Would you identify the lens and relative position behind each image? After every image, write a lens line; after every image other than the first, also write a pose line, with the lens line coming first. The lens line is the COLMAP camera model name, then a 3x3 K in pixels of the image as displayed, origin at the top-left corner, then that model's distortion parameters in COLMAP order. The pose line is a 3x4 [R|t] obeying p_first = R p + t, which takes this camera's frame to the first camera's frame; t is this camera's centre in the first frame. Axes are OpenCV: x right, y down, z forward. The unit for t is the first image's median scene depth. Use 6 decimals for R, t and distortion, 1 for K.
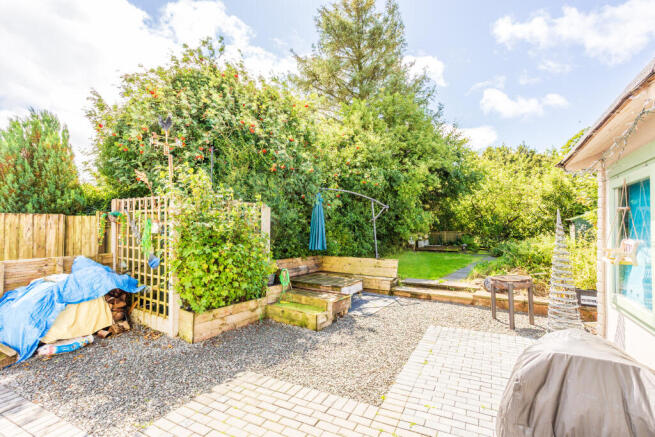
lens RADIAL K [[323.6, 0, 324.9], [0, 323.6, 220.1], [0, 0, 1]] dist [-0.038848, 0.028043]
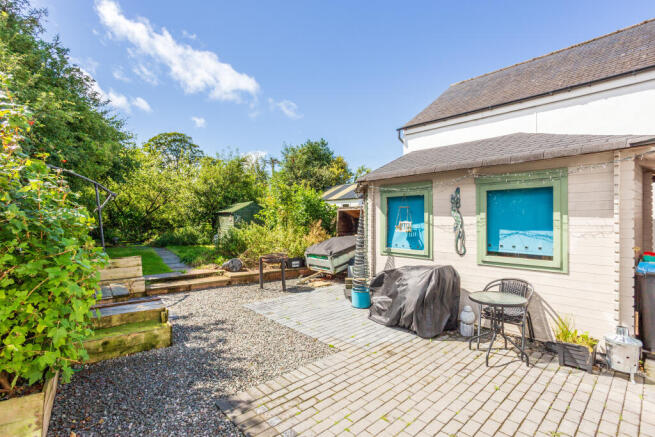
lens RADIAL K [[323.6, 0, 324.9], [0, 323.6, 220.1], [0, 0, 1]] dist [-0.038848, 0.028043]
pose [[0.293123, 0.001117, 0.956074, -0.565777], [-0.015220, 0.999878, 0.003498, 0.020087], [-0.955954, -0.015576, 0.293104, 0.342964]]
